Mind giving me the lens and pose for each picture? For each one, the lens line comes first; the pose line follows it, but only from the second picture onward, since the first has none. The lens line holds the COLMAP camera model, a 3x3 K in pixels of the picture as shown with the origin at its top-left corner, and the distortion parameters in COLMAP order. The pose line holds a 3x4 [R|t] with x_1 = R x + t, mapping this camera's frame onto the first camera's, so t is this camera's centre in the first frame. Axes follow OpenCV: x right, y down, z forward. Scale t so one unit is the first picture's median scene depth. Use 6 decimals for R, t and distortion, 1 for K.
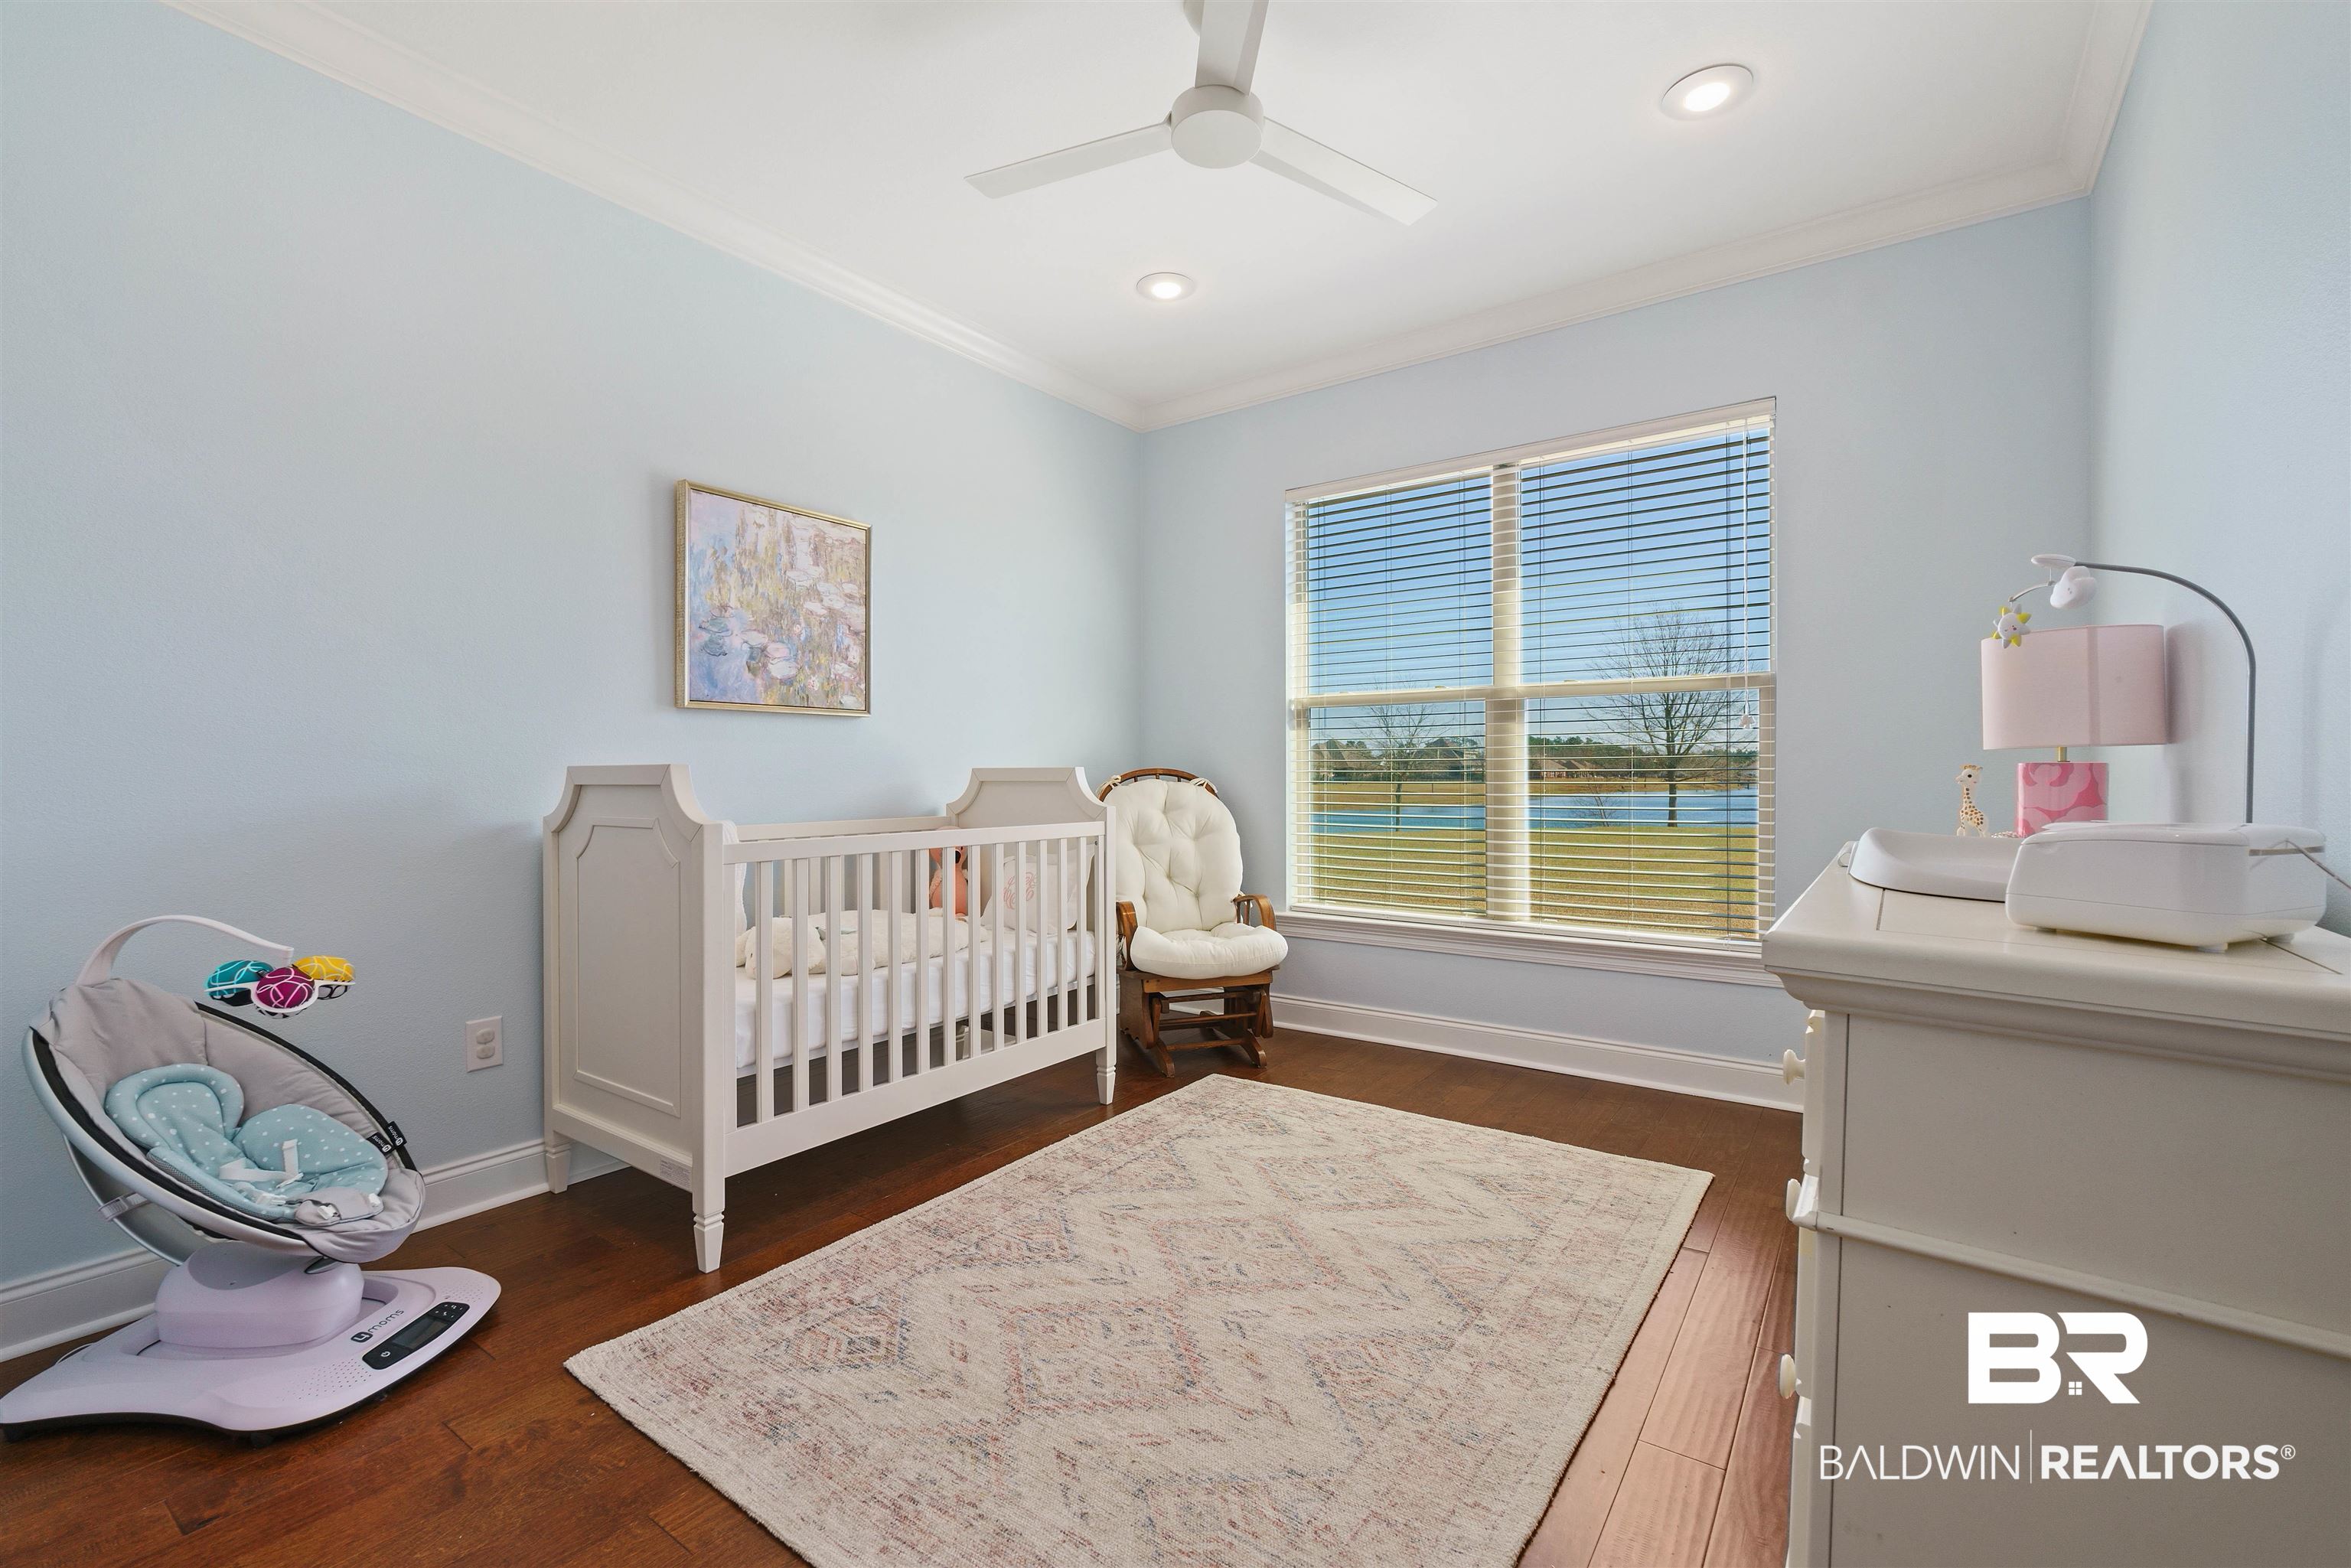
lens RADIAL K [[1015.5, 0, 1178.8], [0, 1015.5, 782.4], [0, 0, 1]] dist [-0.000811, 0.000148]
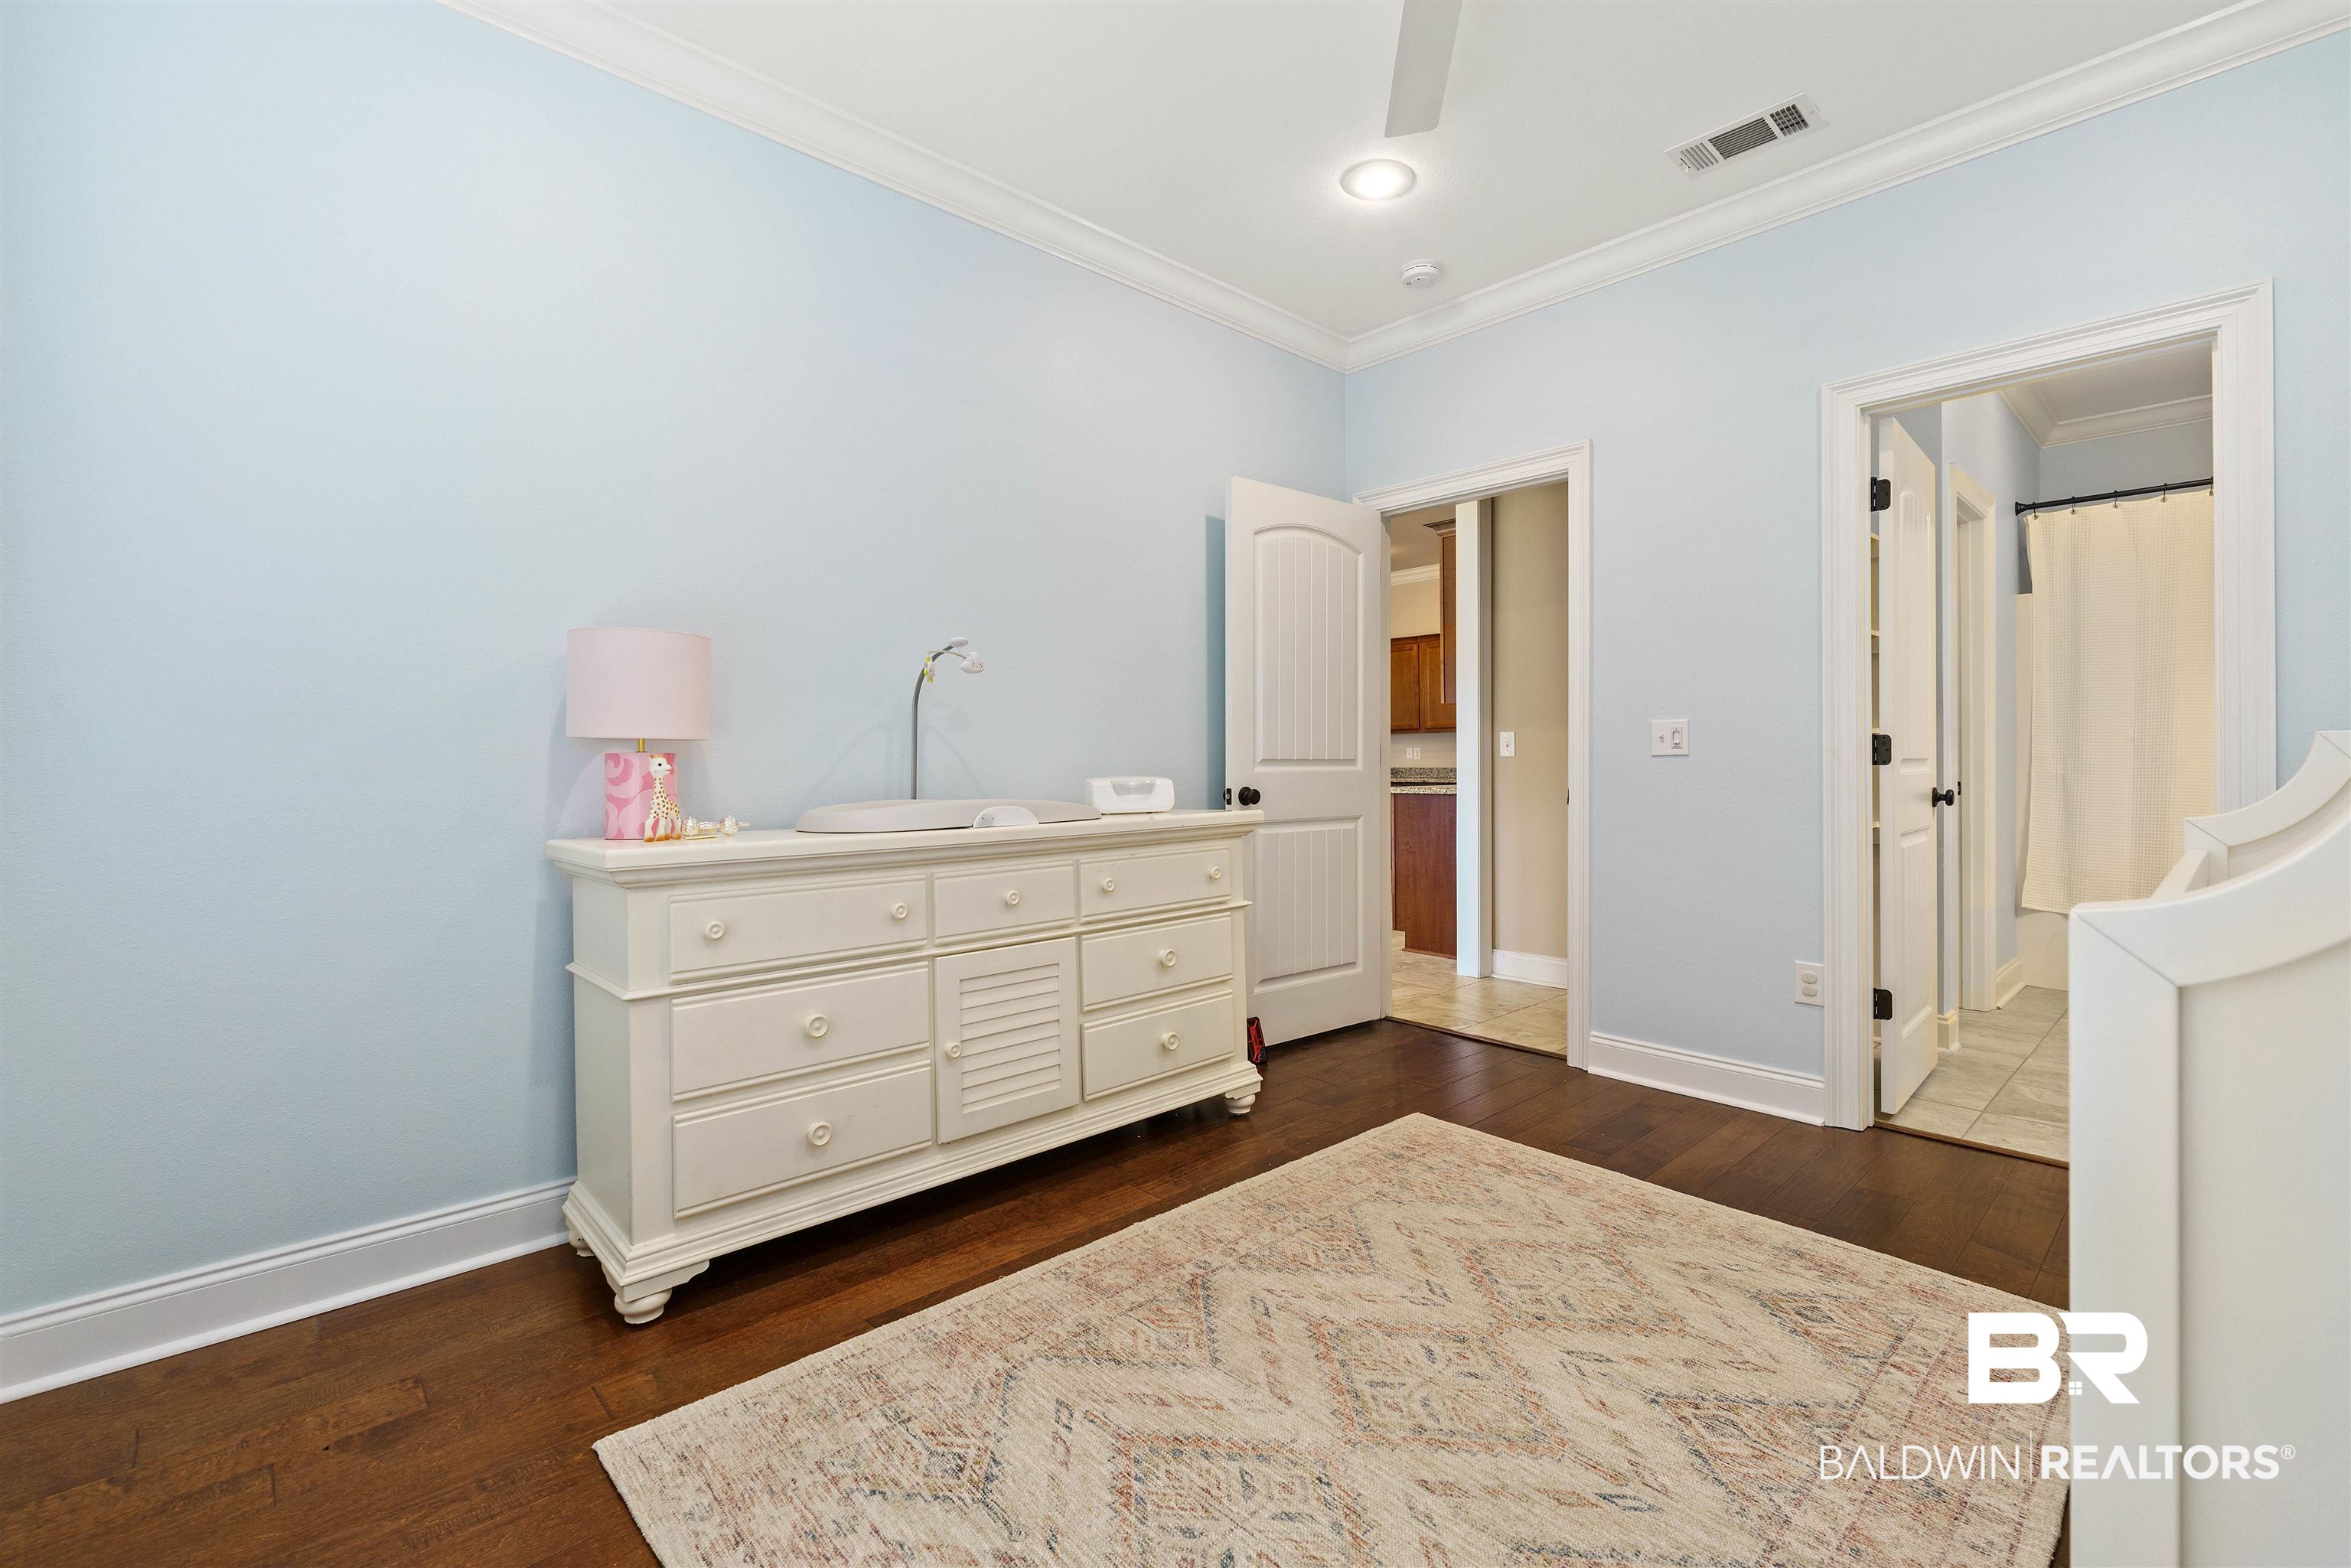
lens RADIAL K [[1015.5, 0, 1176.9], [0, 1015.5, 775.7], [0, 0, 1]] dist [-0.000811, 0.000148]
pose [[-0.980296, 0.005111, 0.197467, 0.103715], [0.008657, 0.999816, 0.017099, -0.008181], [-0.197343, 0.018472, -0.980160, 1.981996]]
